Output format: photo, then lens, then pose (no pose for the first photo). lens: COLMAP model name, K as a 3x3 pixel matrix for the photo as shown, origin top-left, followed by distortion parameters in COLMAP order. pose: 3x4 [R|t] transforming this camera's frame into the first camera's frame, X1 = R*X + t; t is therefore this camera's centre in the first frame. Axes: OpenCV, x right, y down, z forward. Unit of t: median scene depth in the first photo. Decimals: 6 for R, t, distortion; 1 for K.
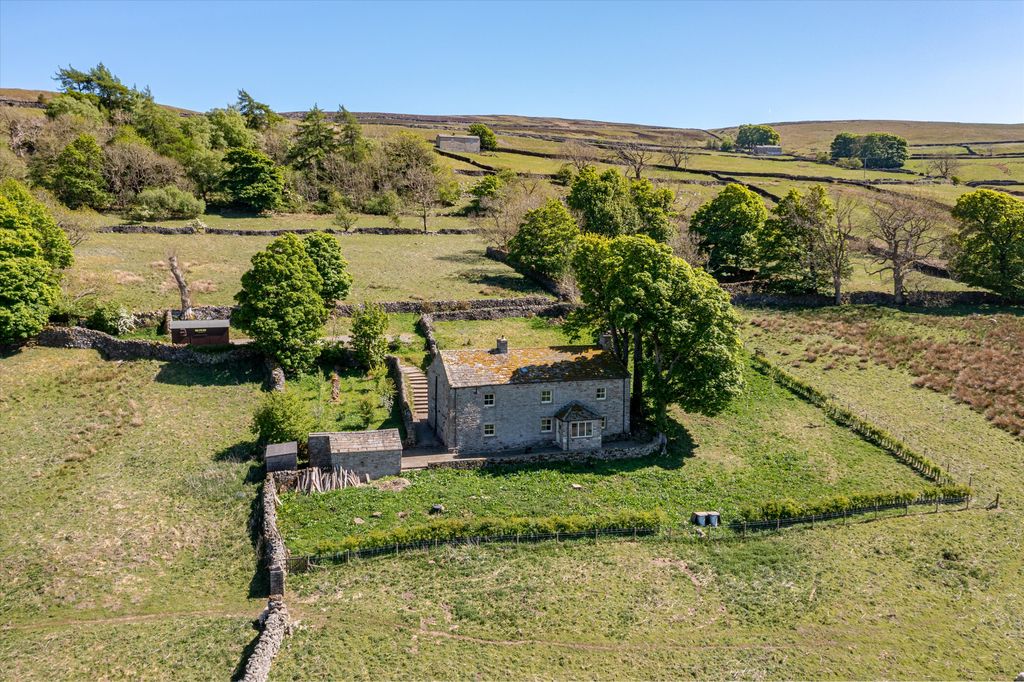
lens RADIAL K [[804.9, 0, 511.6], [0, 804.9, 343.1], [0, 0, 1]] dist [0.001583, -0.000366]
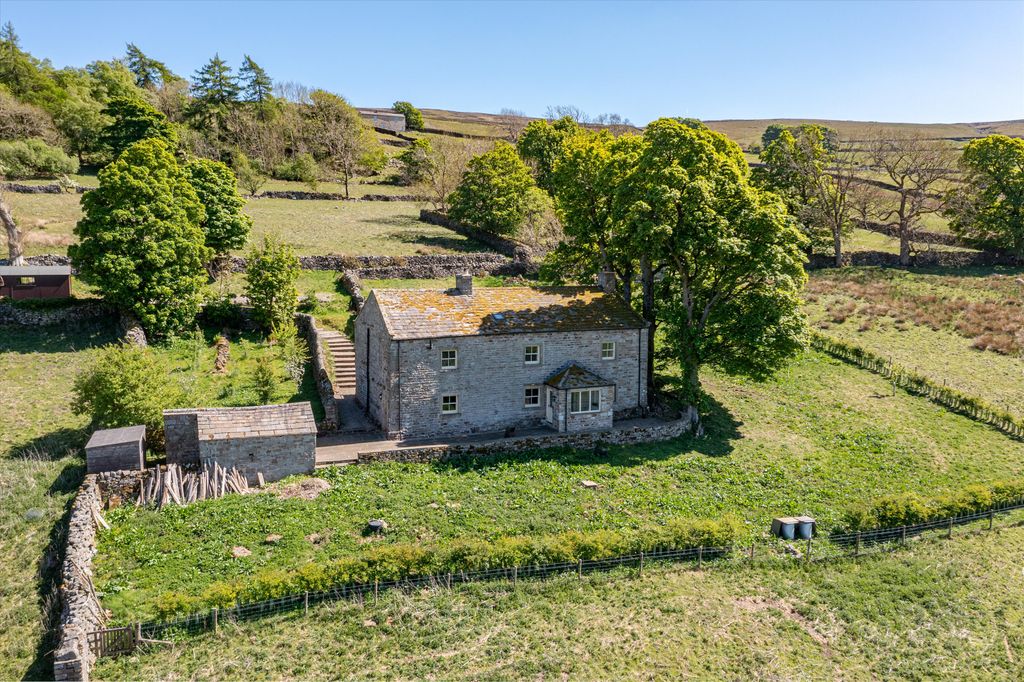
lens RADIAL K [[804.9, 0, 510.7], [0, 804.9, 338.0], [0, 0, 1]] dist [0.001583, -0.000366]
pose [[0.995515, -0.010276, 0.094048, -0.039230], [0.011413, 0.999868, -0.011553, 0.060818], [-0.093917, 0.012575, 0.995501, 0.324750]]
